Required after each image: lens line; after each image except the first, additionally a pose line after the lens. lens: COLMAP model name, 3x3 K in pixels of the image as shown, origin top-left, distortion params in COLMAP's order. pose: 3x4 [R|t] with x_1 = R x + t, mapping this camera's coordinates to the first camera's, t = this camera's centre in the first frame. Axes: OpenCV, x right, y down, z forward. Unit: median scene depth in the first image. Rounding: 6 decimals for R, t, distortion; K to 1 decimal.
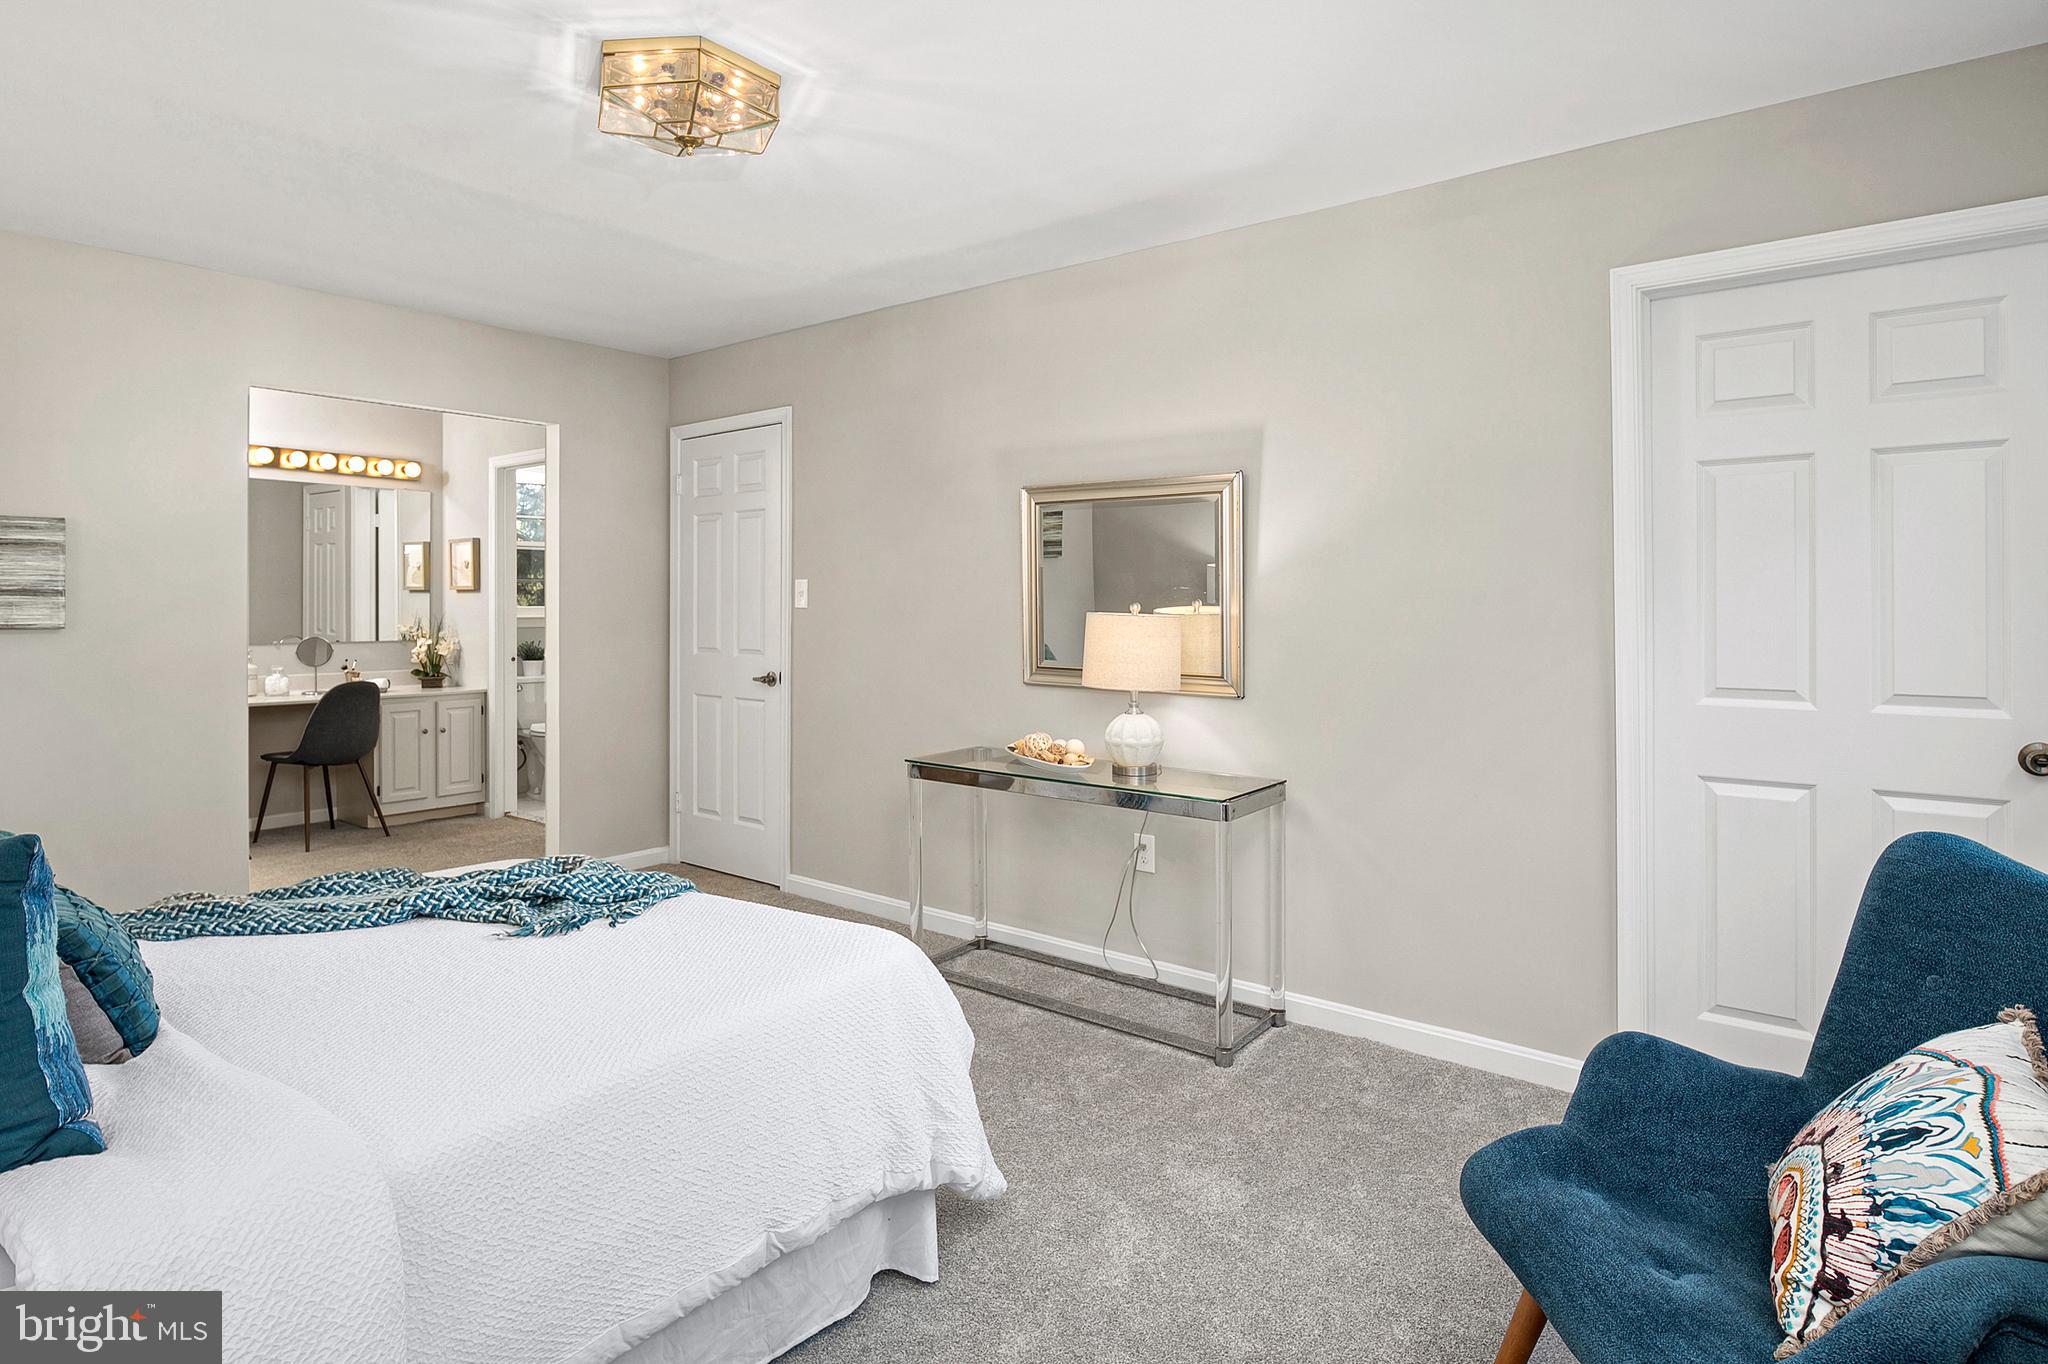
lens RADIAL K [[1139.6, 0, 1001.3], [0, 1139.6, 630.5], [0, 0, 1]] dist [0.006862, -0.000645]
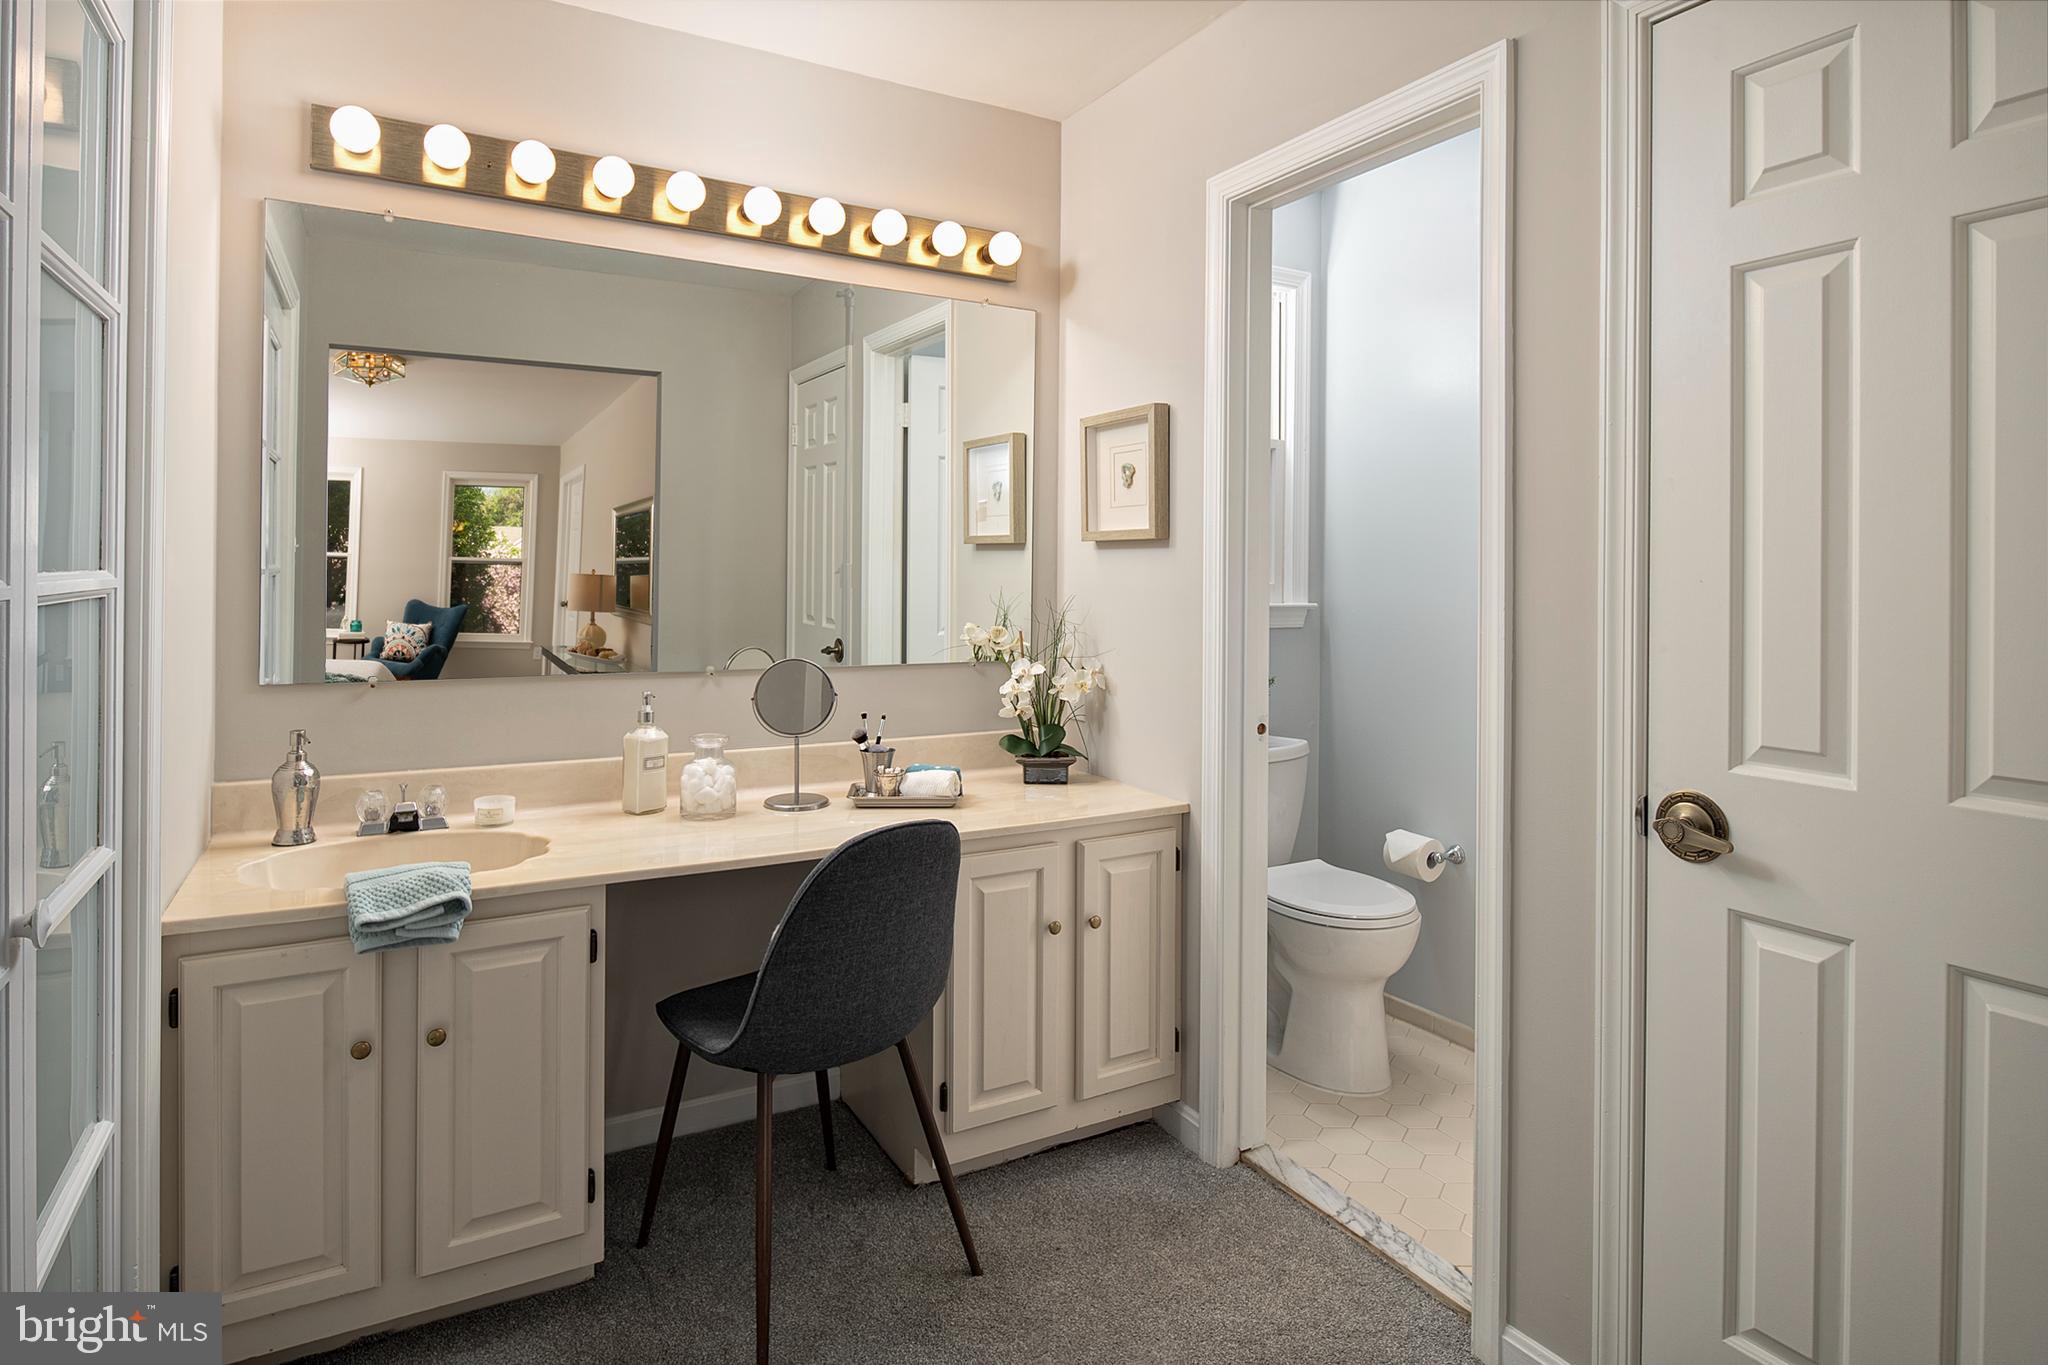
lens RADIAL K [[1139.6, 0, 1022.9], [0, 1139.6, 676.9], [0, 0, 1]] dist [0.006862, -0.000645]
pose [[0.934792, 0.041154, -0.352802, -0.364423], [-0.015307, 0.997010, 0.075742, -0.018307], [0.354865, -0.065403, 0.932627, 0.620068]]
